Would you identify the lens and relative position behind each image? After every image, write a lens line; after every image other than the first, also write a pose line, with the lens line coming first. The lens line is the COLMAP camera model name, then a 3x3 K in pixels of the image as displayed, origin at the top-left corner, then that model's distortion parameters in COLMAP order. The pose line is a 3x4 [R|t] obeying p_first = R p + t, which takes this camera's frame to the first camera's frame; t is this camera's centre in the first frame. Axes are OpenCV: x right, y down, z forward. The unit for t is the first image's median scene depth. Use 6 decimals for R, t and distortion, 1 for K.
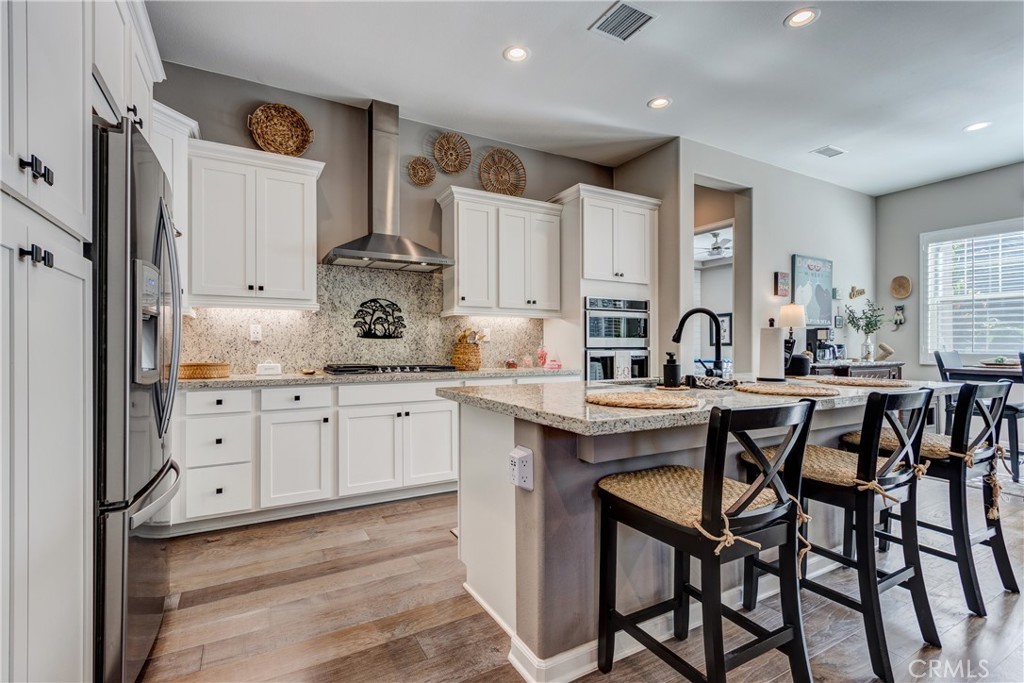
lens RADIAL K [[468.1, 0, 503.2], [0, 468.1, 346.3], [0, 0, 1]] dist [0.008016, -0.000615]
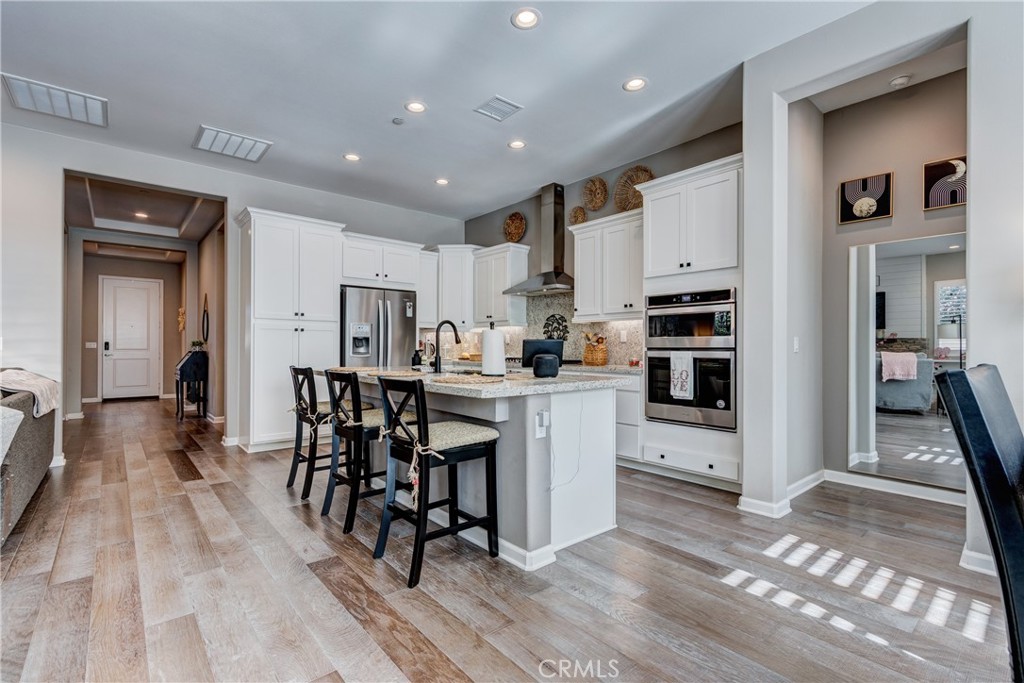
lens RADIAL K [[468.1, 0, 491.6], [0, 468.1, 346.8], [0, 0, 1]] dist [0.008016, -0.000615]
pose [[0.174913, 0.001701, -0.984582, 1.312744], [-0.000757, 0.999998, 0.001593, -0.000856], [0.984584, 0.000467, 0.174914, 0.612286]]
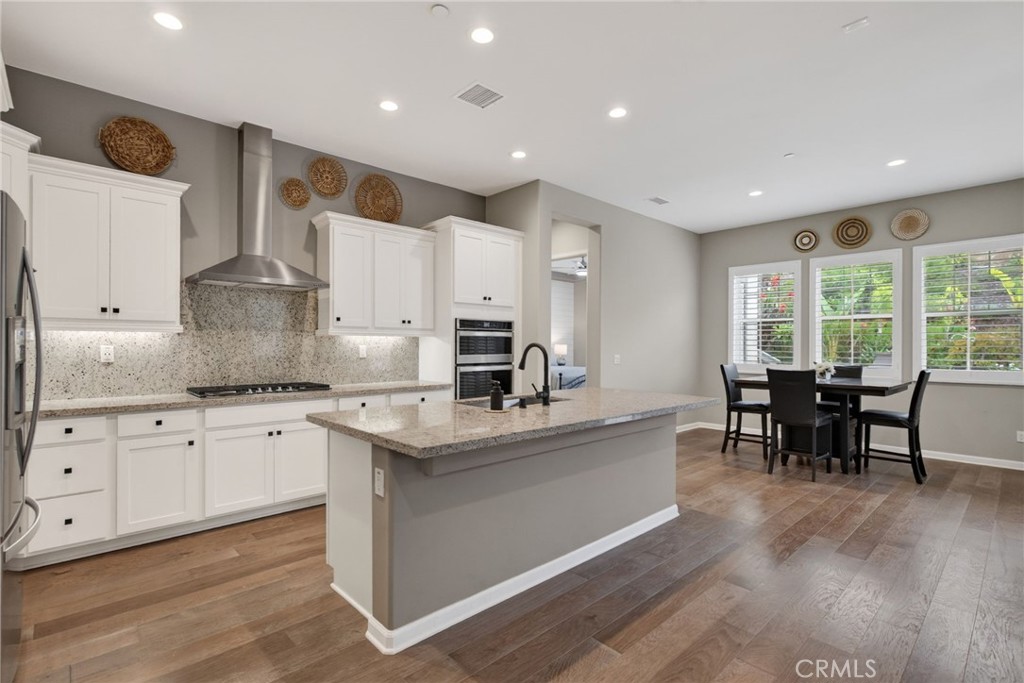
lens RADIAL K [[482.1, 0, 516.1], [0, 482.1, 344.9], [0, 0, 1]] dist [0.004738, -0.000976]
pose [[0.968586, 0.005919, 0.248609, 0.037256], [-0.006593, 0.999977, 0.001877, -0.055549], [-0.248592, -0.003457, 0.968602, -0.168048]]
